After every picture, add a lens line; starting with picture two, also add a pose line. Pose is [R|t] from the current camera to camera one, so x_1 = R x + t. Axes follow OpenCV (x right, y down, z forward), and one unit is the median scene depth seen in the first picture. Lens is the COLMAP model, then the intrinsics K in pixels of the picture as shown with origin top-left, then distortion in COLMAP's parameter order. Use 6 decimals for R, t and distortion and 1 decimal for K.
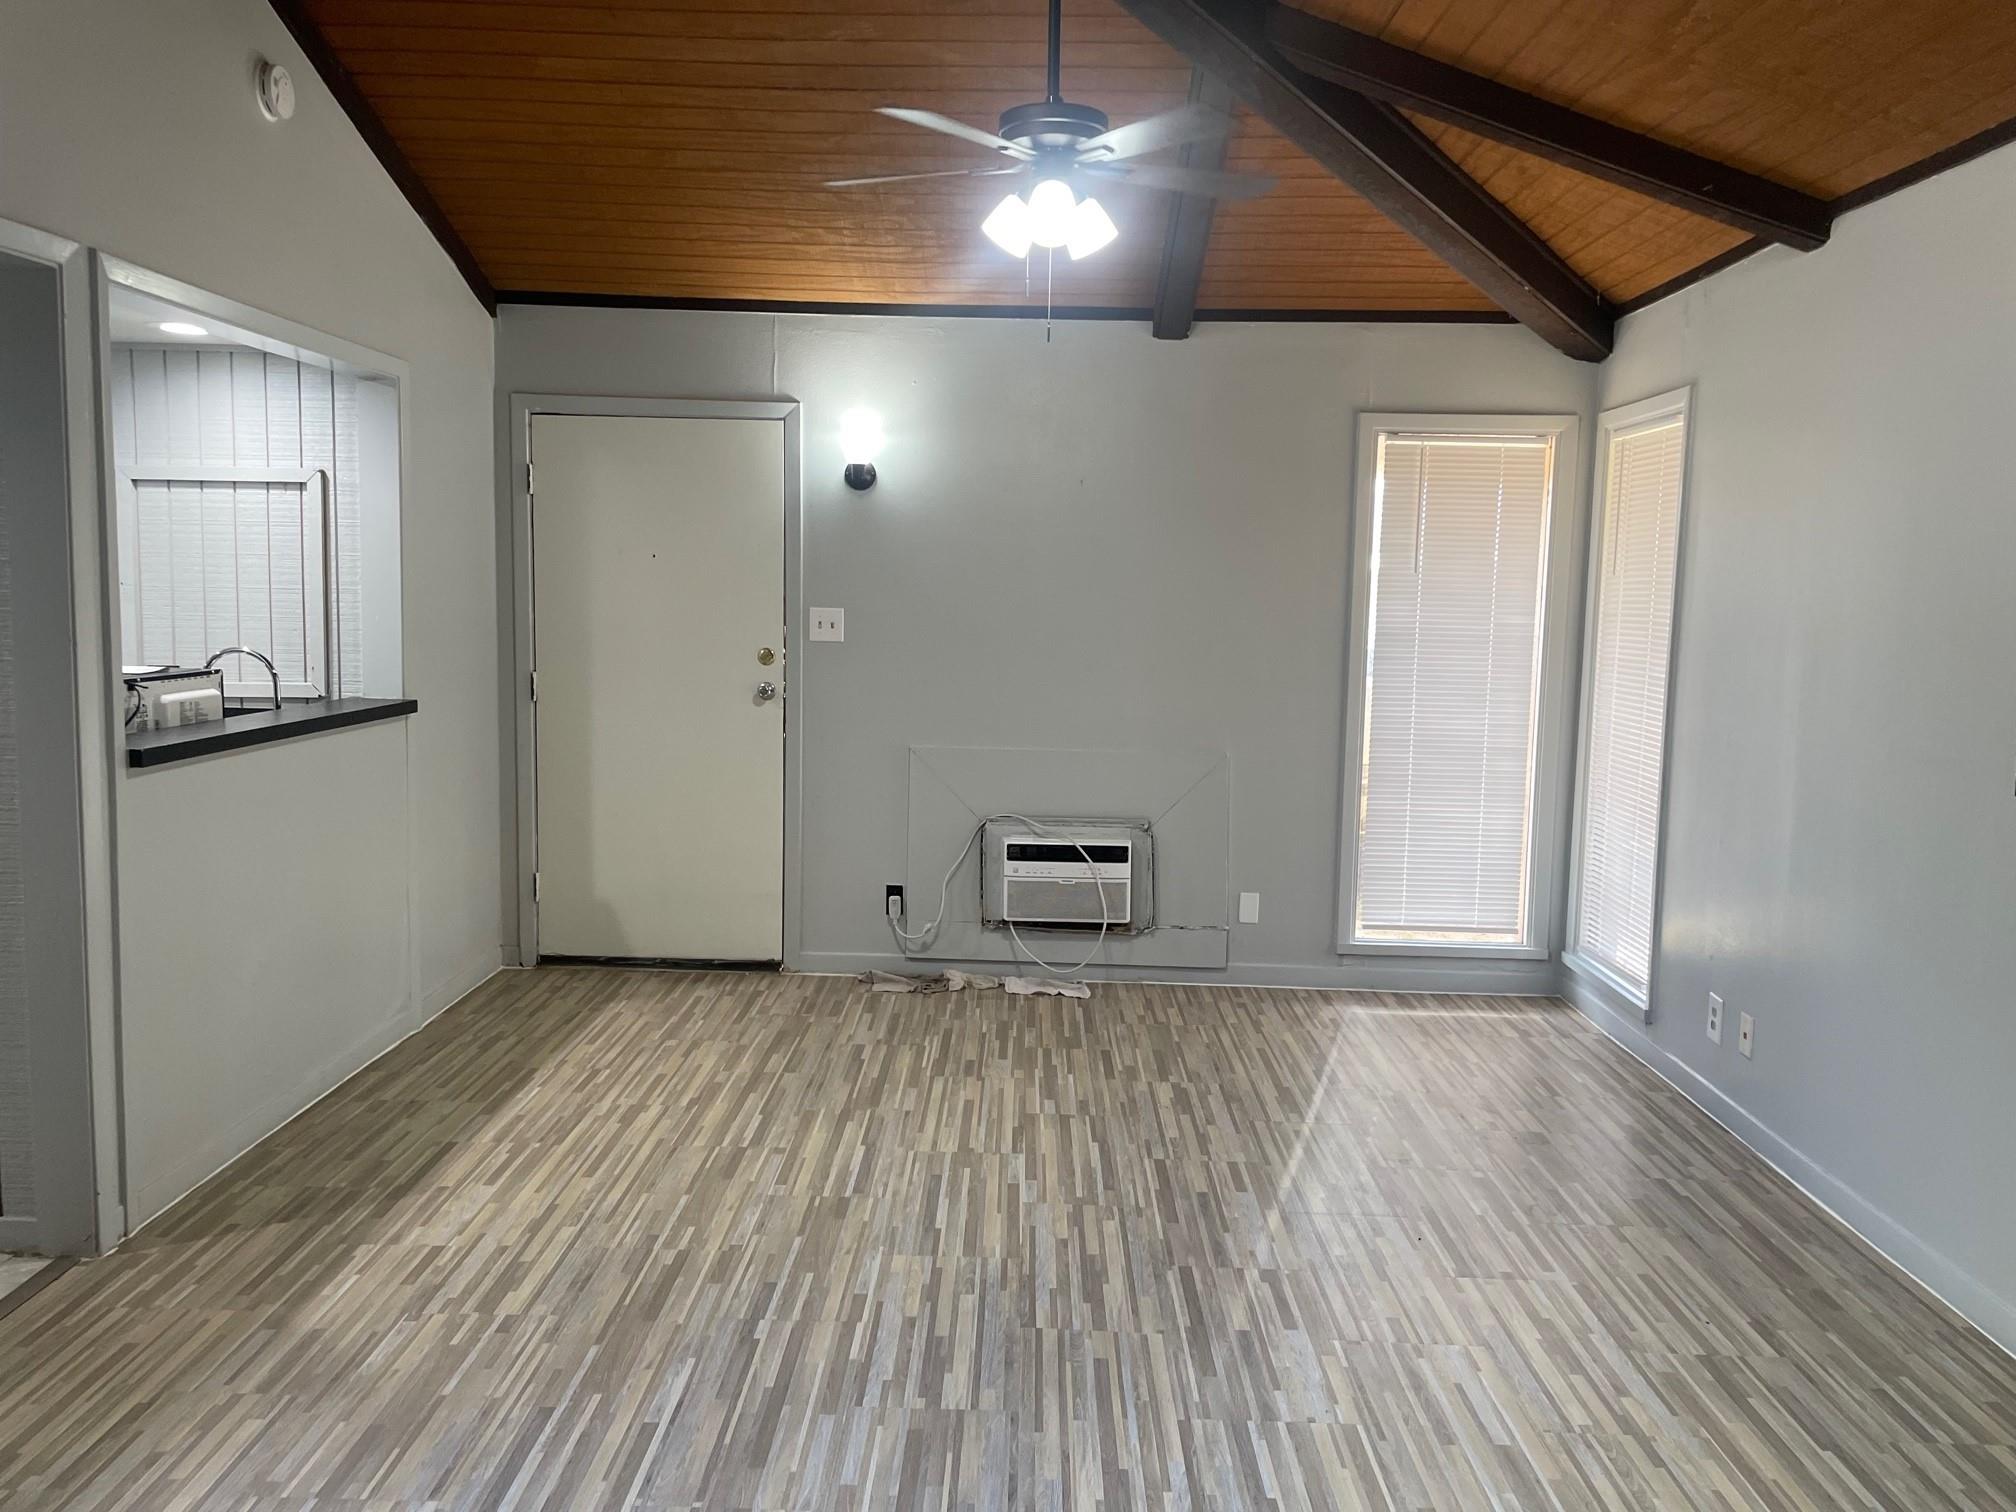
lens RADIAL K [[1523.2, 0, 1009.1], [0, 1523.2, 751.4], [0, 0, 1]] dist [0.066281, -0.081354]
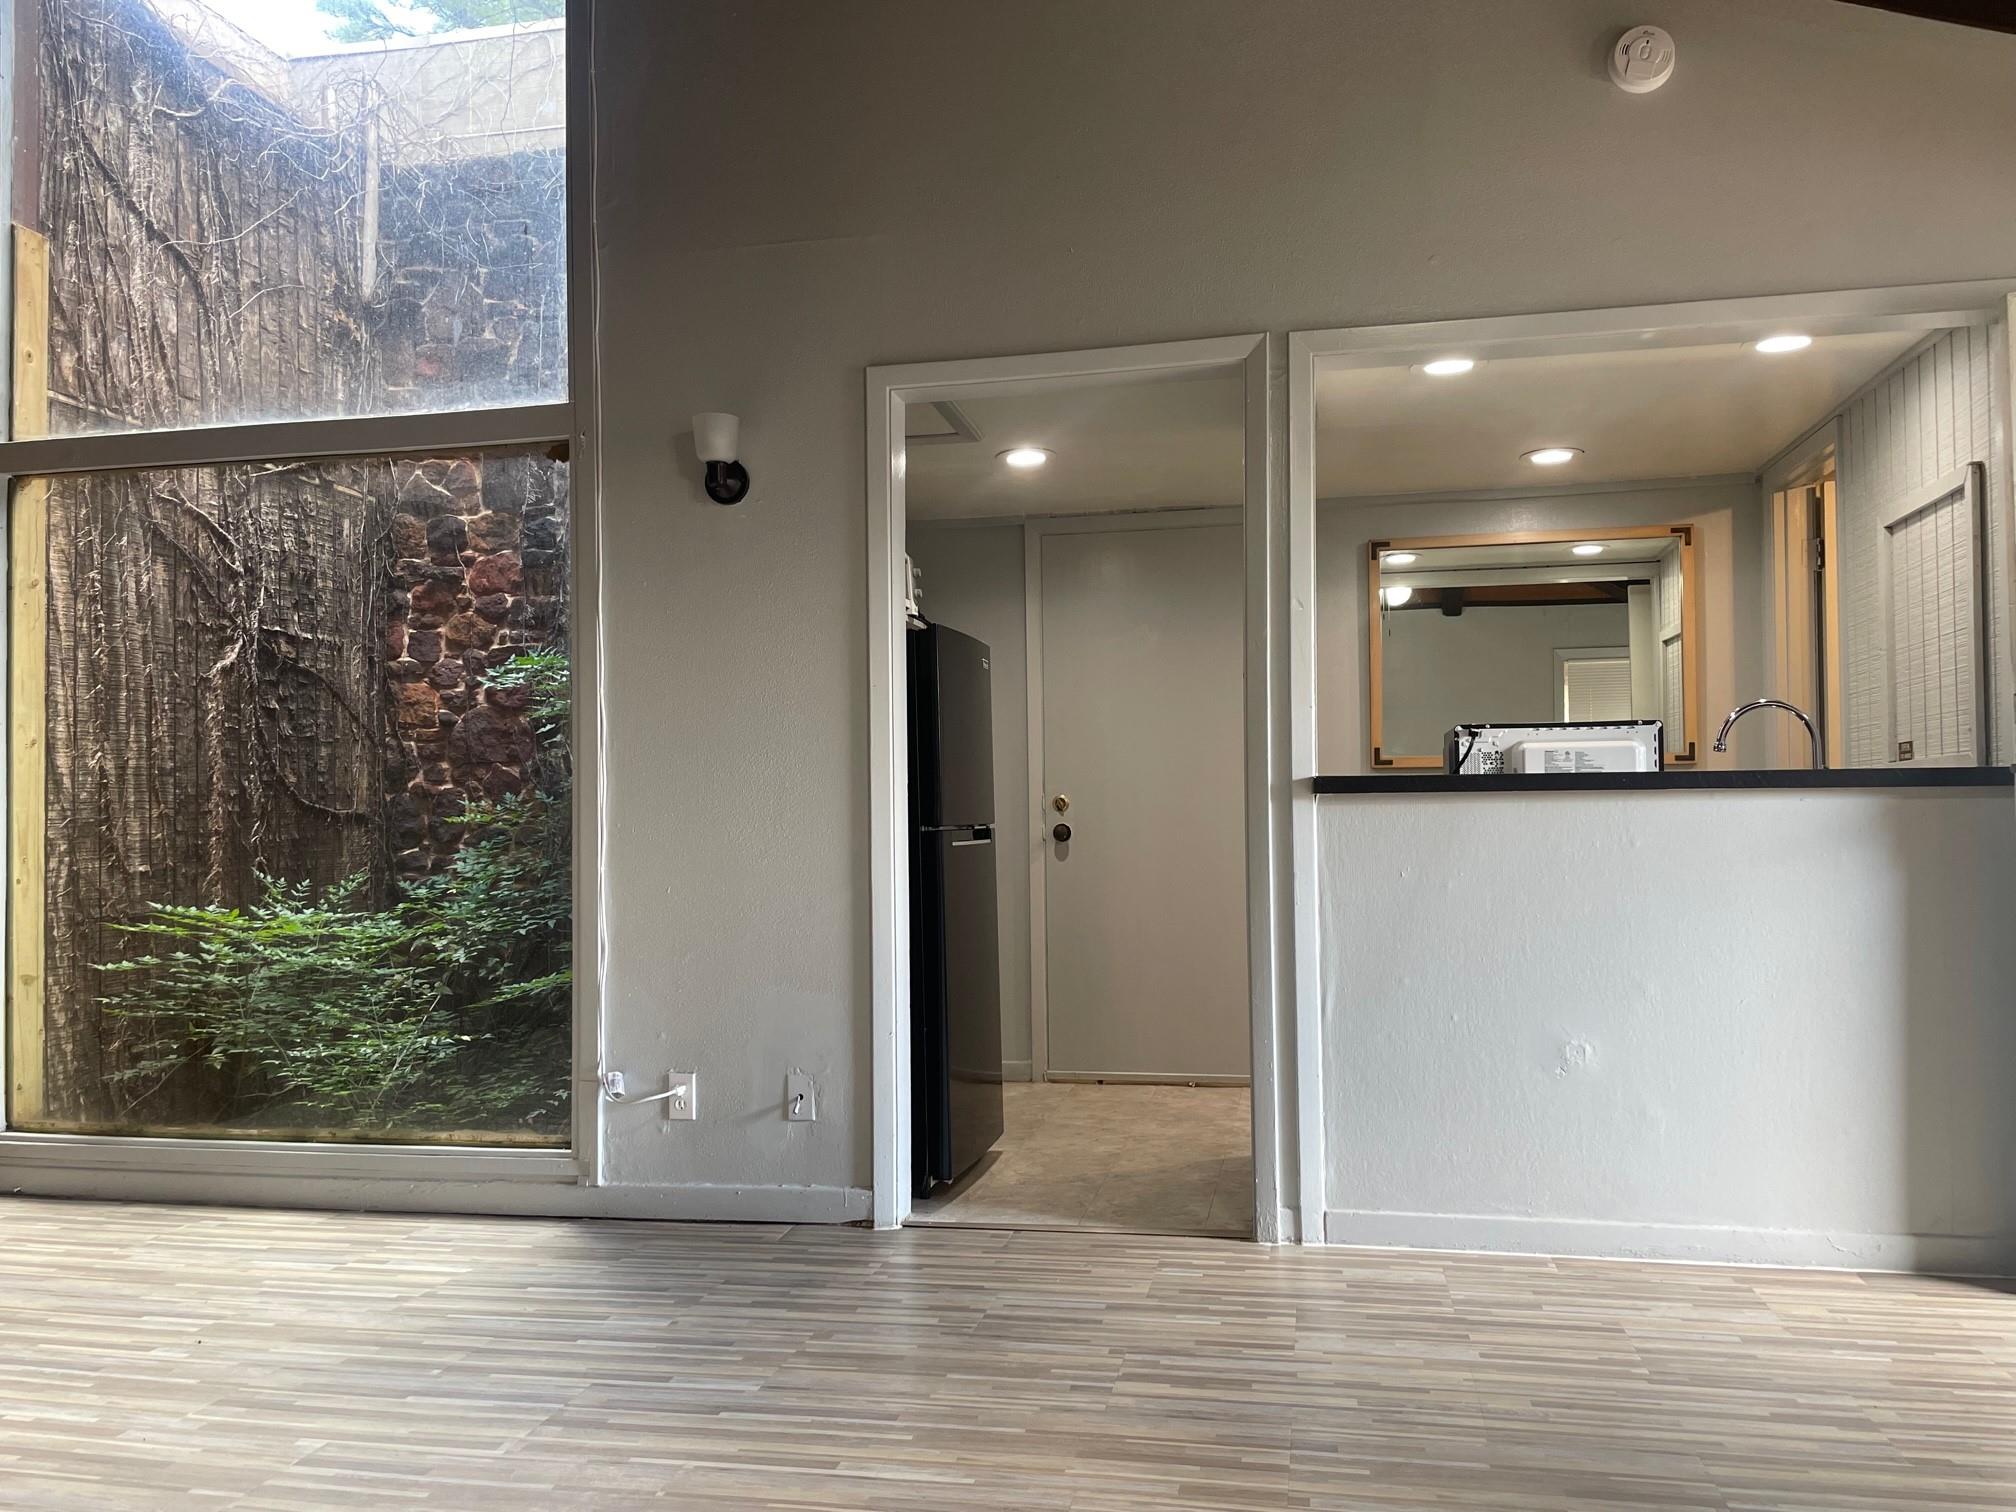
lens RADIAL K [[1523.2, 0, 1018.6], [0, 1523.2, 763.2], [0, 0, 1]] dist [0.066281, -0.081354]
pose [[-0.179686, -0.051131, -0.982394, 0.595778], [-0.099391, 0.994482, -0.033580, 0.053195], [0.978690, 0.091608, -0.183776, 1.155265]]
